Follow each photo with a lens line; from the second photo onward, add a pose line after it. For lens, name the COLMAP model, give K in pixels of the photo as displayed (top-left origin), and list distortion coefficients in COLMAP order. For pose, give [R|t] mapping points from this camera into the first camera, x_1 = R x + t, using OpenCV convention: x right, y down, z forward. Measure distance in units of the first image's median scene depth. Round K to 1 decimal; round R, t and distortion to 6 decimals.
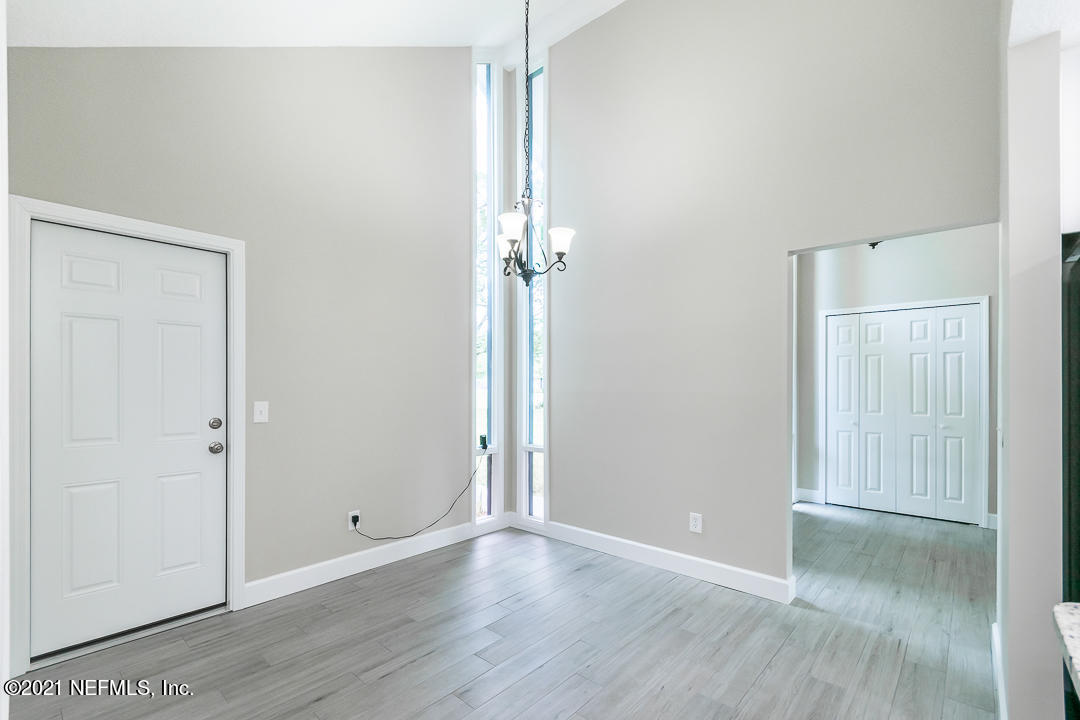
lens RADIAL K [[466.4, 0, 538.3], [0, 466.4, 391.0], [0, 0, 1]] dist [0.000889, 0.000121]
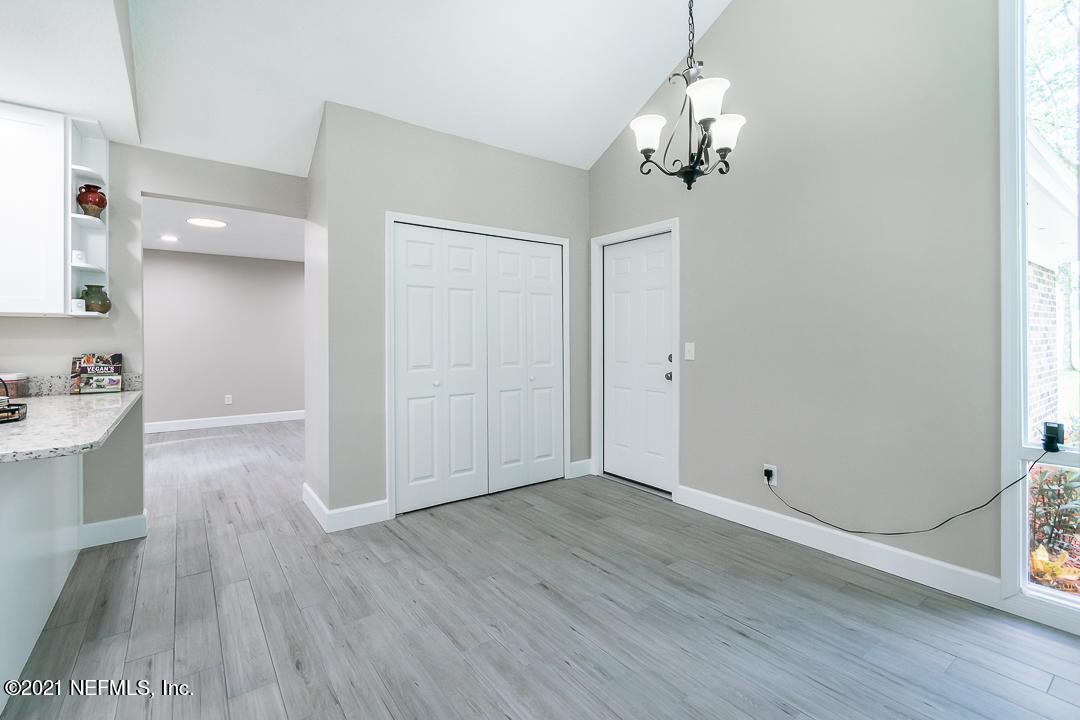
lens RADIAL K [[492.5, 0, 534.1], [0, 492.5, 335.1], [0, 0, 1]] dist [0.004156, 0.000748]
pose [[-0.215053, -0.007576, -0.976573, 0.796163], [-0.001860, 0.999971, -0.007348, 0.013436], [0.976601, 0.000236, -0.215061, 0.921202]]
